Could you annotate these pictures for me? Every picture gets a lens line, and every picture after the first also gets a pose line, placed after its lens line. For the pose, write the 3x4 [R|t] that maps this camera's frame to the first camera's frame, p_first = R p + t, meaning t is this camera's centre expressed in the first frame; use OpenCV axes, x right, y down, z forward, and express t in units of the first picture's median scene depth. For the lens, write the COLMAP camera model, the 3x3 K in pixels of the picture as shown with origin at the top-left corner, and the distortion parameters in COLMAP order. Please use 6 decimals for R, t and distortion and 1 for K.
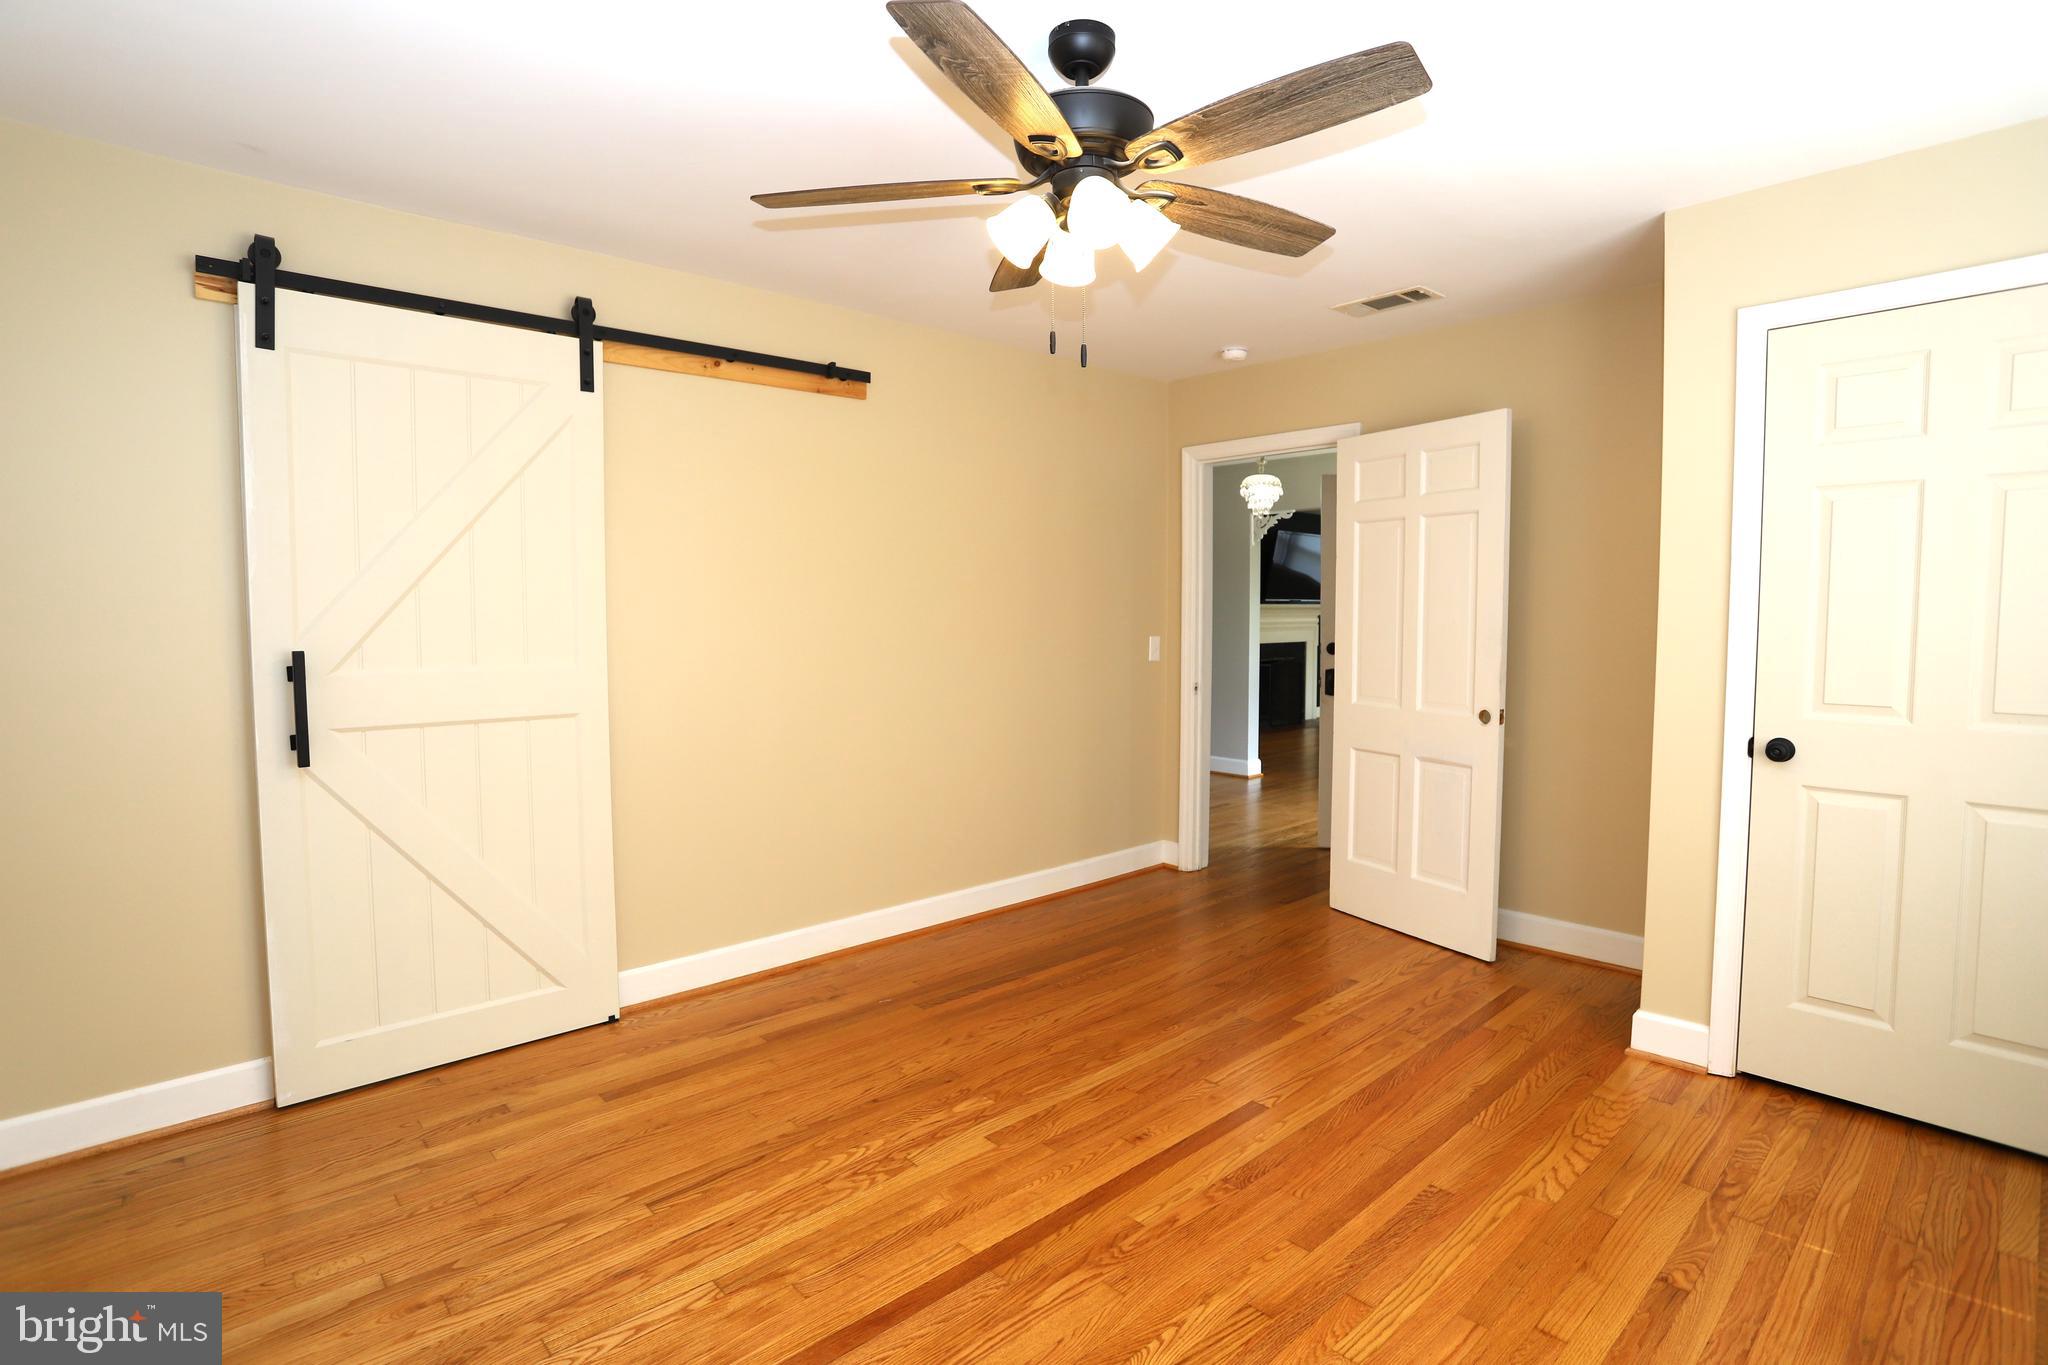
lens RADIAL K [[1002.9, 0, 1015.8], [0, 1002.9, 671.6], [0, 0, 1]] dist [-0.064175, 0.026658]
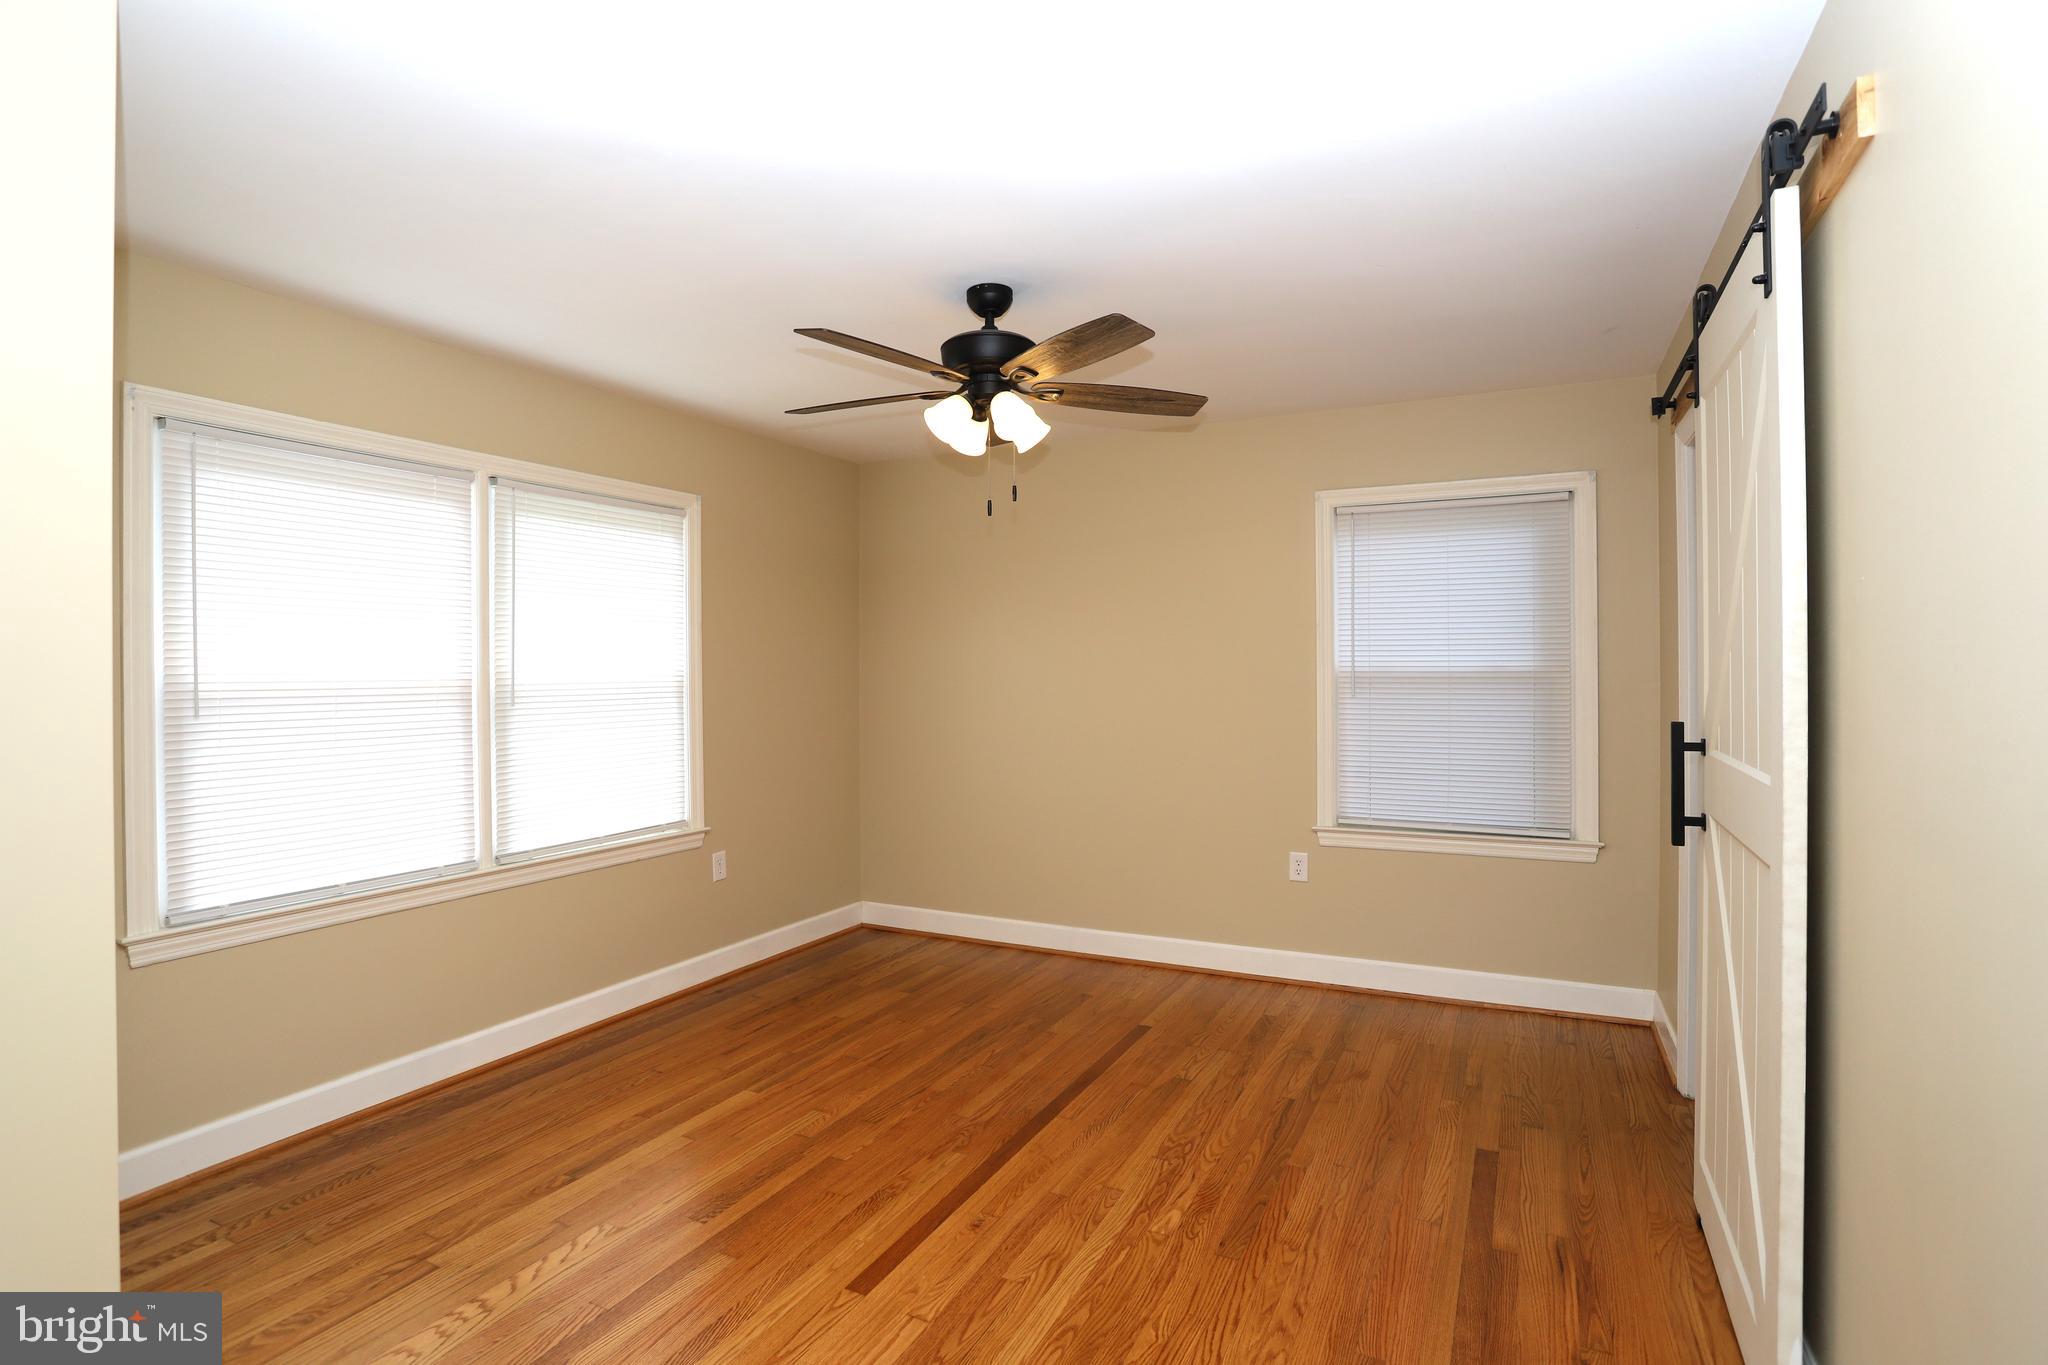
lens RADIAL K [[1002.9, 0, 1015.8], [0, 1002.9, 671.6], [0, 0, 1]] dist [-0.064175, 0.026658]
pose [[-0.939717, 0.009373, -0.341825, 0.445050], [-0.012607, 0.997995, 0.062026, -0.143133], [0.341722, 0.062596, -0.937714, 1.997596]]
